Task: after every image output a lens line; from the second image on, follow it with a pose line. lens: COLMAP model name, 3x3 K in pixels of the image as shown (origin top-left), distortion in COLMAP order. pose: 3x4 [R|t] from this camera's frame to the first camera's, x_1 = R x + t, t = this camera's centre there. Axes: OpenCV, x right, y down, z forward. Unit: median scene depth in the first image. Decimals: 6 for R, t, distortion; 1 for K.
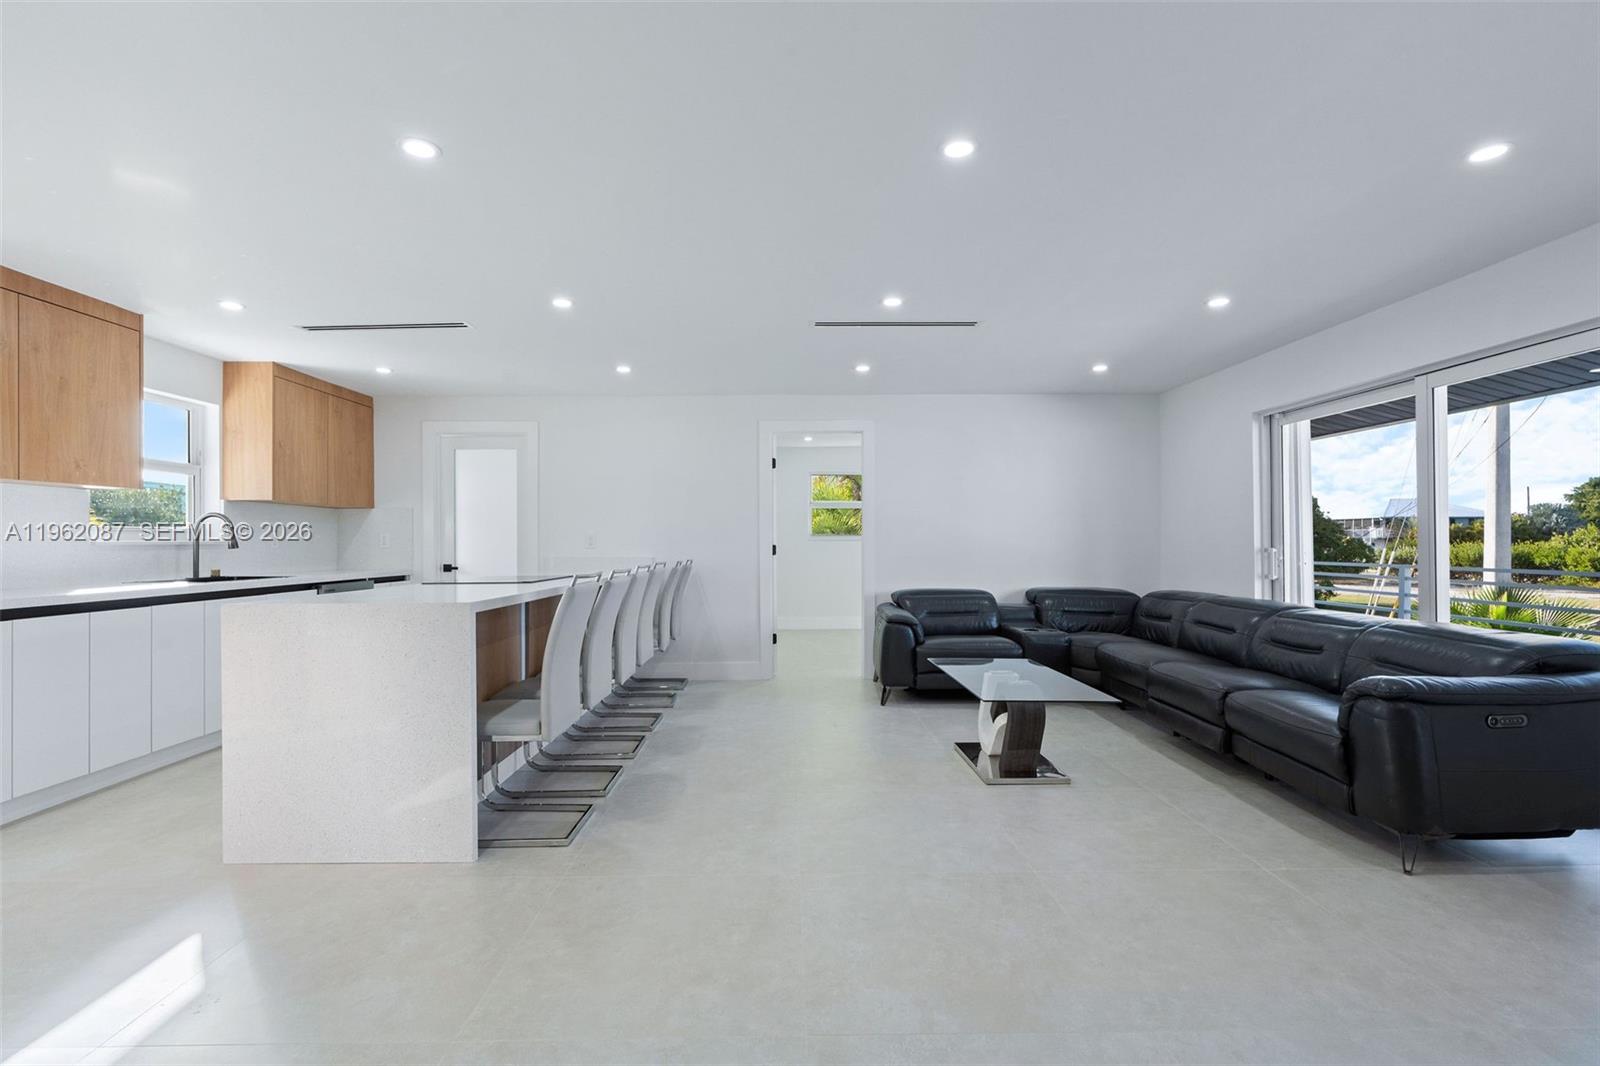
lens RADIAL K [[719.7, 0, 798.0], [0, 719.7, 536.2], [0, 0, 1]] dist [0.000385, 0.000726]
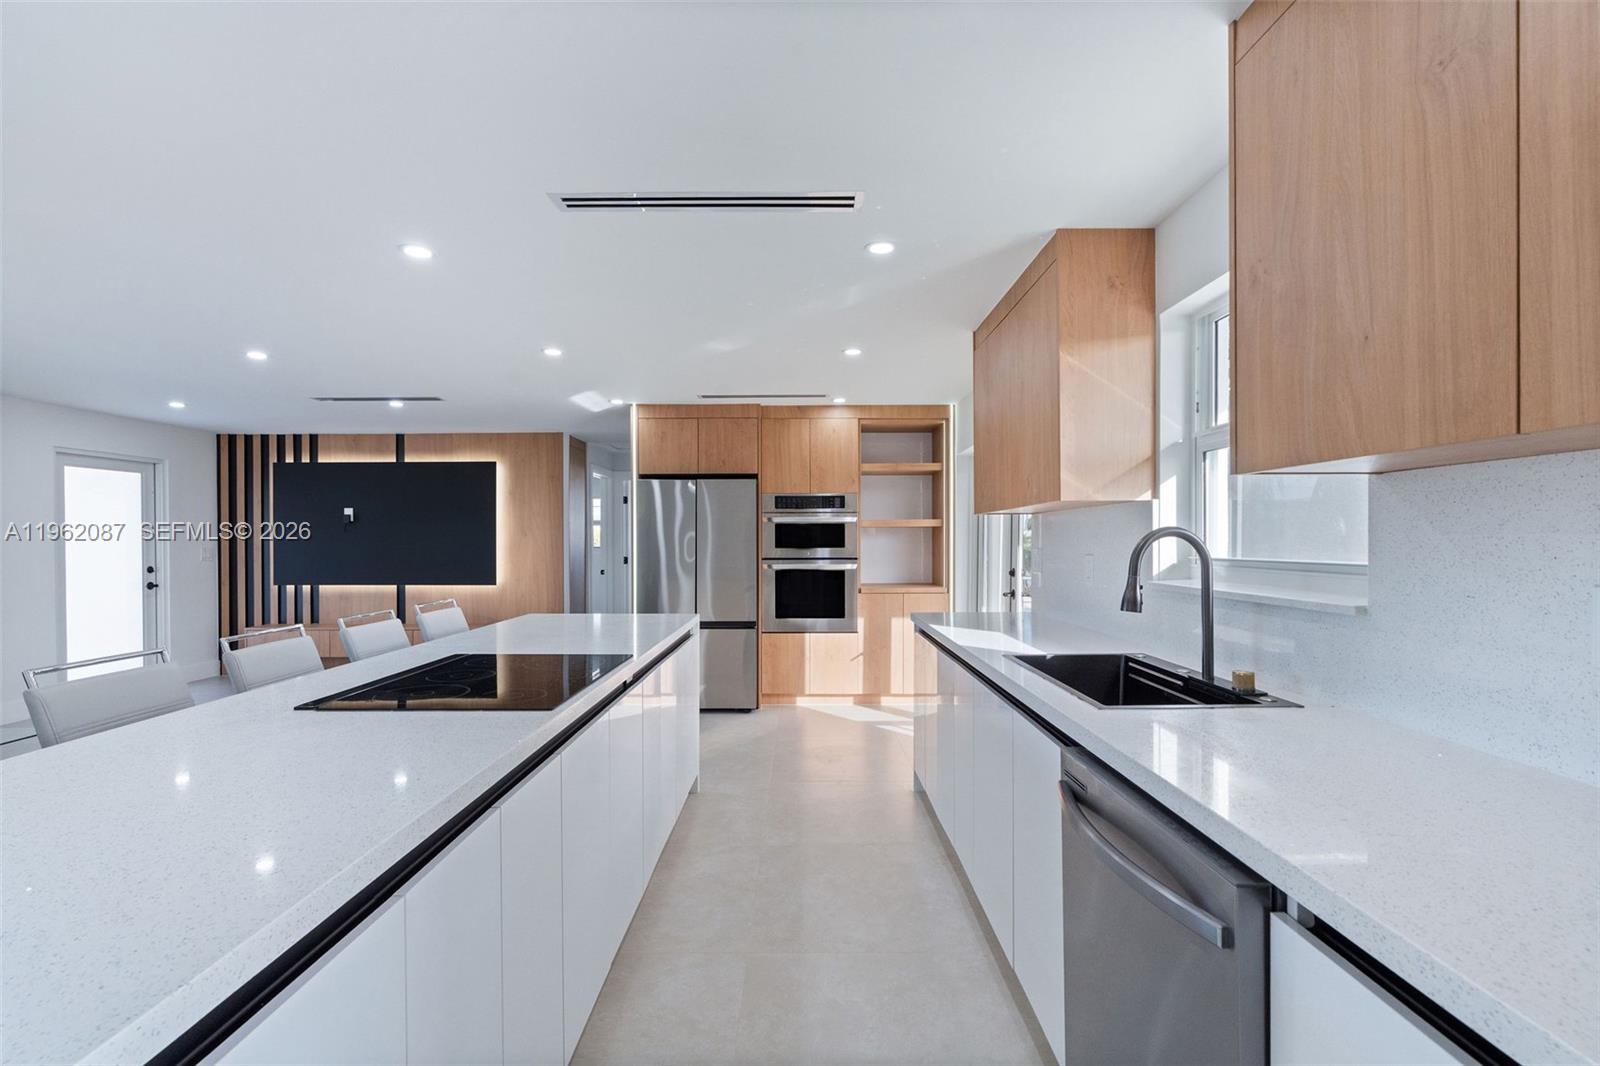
lens RADIAL K [[725.9, 0, 800.0], [0, 725.9, 533.0], [0, 0, 1]] dist [0.000142, 0.000464]
pose [[-0.999613, 0.008300, 0.026548, -0.555491], [0.007880, 0.999843, -0.015897, -0.022675], [-0.026676, -0.015681, -0.999521, 1.316153]]
